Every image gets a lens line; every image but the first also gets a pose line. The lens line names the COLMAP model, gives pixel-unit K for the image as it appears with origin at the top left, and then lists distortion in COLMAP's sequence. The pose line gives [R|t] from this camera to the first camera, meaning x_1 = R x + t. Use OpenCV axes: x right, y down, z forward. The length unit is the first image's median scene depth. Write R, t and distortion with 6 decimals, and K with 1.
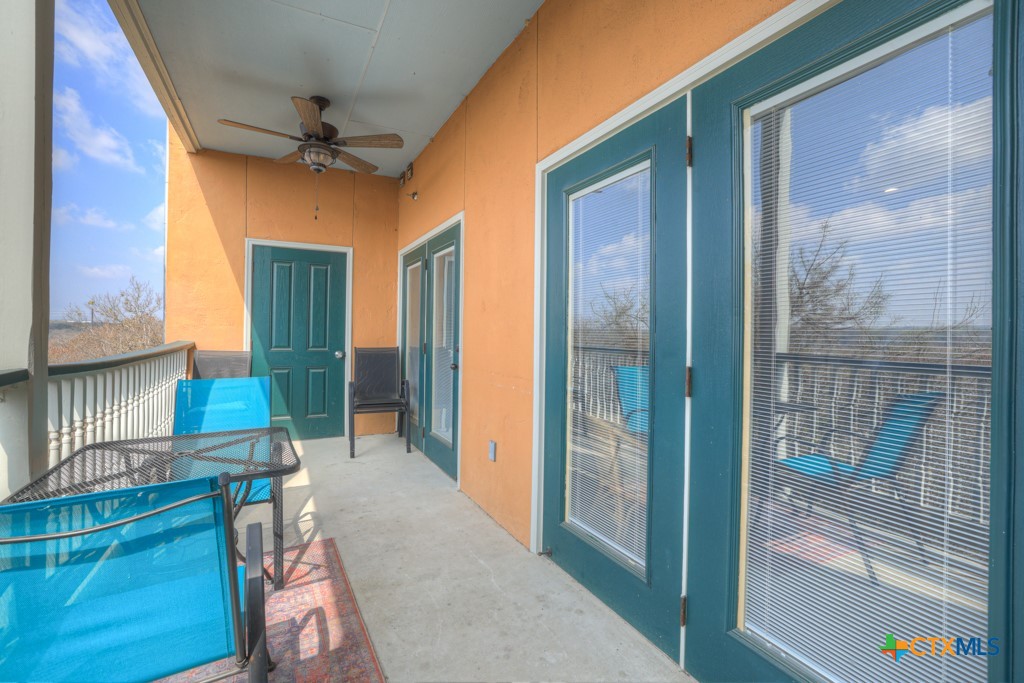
lens RADIAL K [[433.1, 0, 507.6], [0, 433.1, 331.8], [0, 0, 1]] dist [-0.036009, 0.010890]
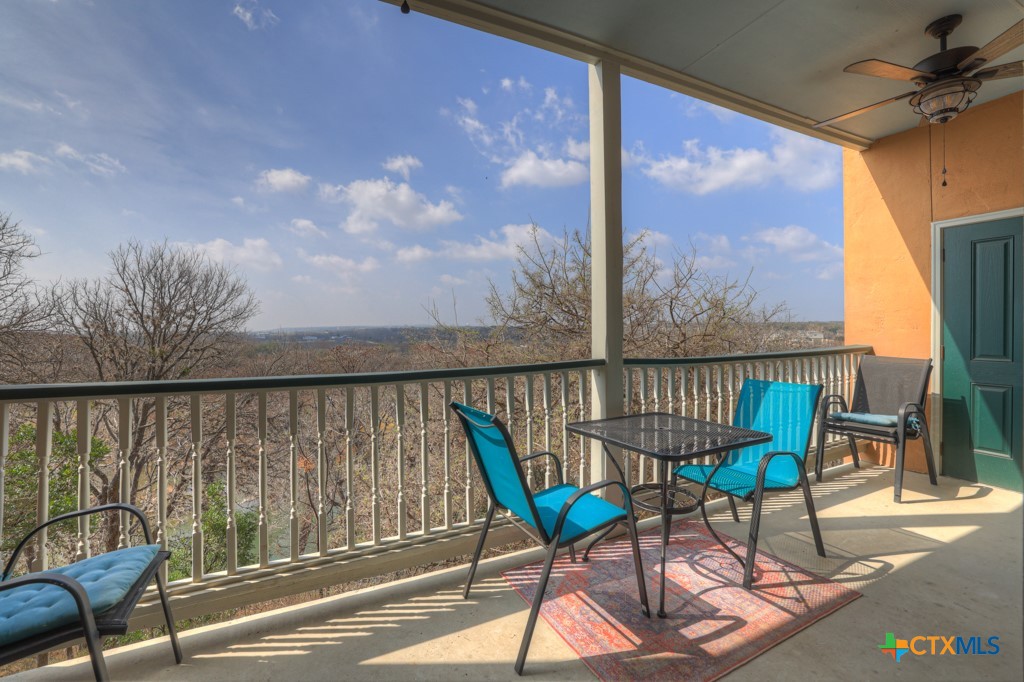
lens RADIAL K [[433.1, 0, 507.6], [0, 433.1, 331.3], [0, 0, 1]] dist [-0.036009, 0.010890]
pose [[-0.050157, -0.003022, -0.998737, 0.284772], [0.003769, 0.999988, -0.003215, -0.010458], [0.998734, -0.003926, -0.050145, 0.253502]]
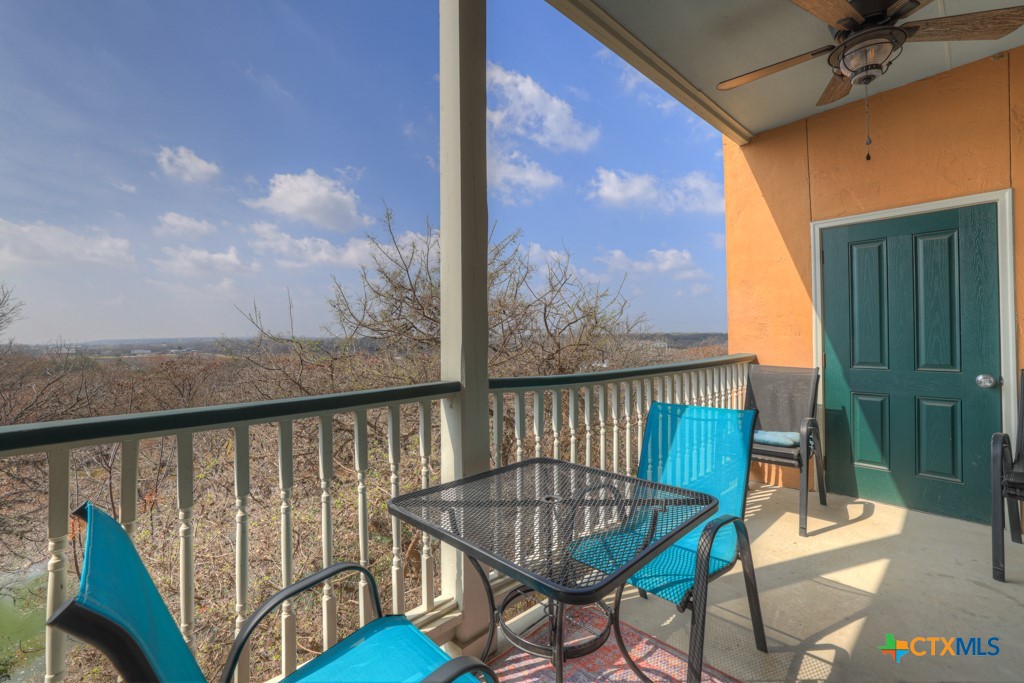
lens RADIAL K [[433.1, 0, 507.6], [0, 433.1, 331.8], [0, 0, 1]] dist [-0.036009, 0.010890]
pose [[0.233943, -0.027831, -0.971852, 0.011028], [0.009713, 0.999607, -0.026288, -0.005450], [0.972202, -0.003290, 0.234122, 0.321495]]
